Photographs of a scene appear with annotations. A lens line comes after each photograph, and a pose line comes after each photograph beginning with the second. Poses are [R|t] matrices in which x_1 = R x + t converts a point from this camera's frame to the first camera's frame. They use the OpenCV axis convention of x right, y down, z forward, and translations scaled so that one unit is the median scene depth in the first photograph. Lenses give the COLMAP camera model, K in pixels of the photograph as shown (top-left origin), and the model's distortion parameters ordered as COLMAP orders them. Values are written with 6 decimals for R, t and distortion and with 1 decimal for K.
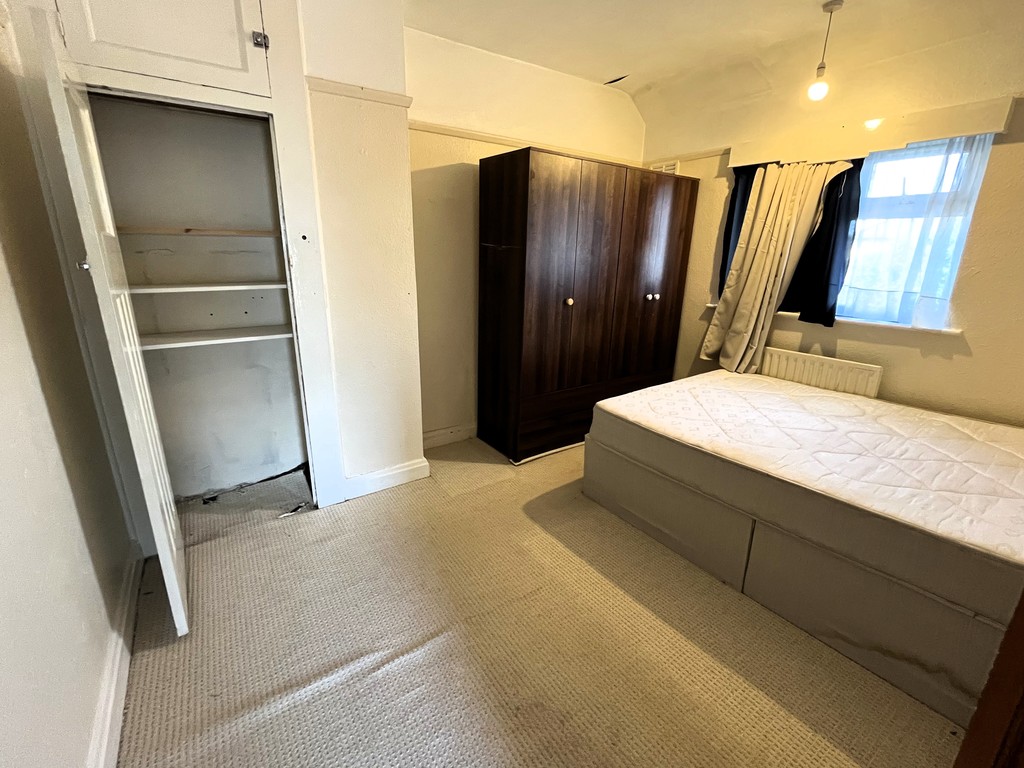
lens RADIAL K [[451.4, 0, 510.0], [0, 451.4, 385.5], [0, 0, 1]] dist [-0.001152, -0.000922]
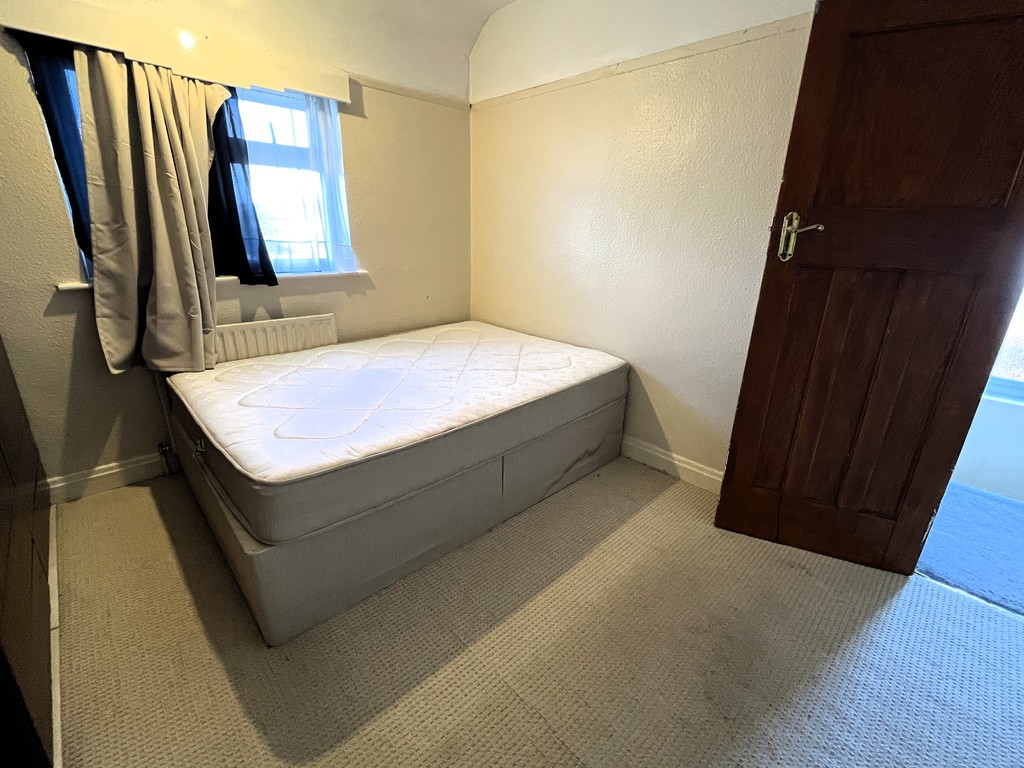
lens RADIAL K [[451.4, 0, 511.5], [0, 451.4, 383.3], [0, 0, 1]] dist [-0.001152, -0.000922]
pose [[-0.158279, -0.334861, 0.928879, -0.275239], [0.253413, 0.895451, 0.365991, -0.167091], [-0.954321, 0.293319, -0.056873, 0.659956]]
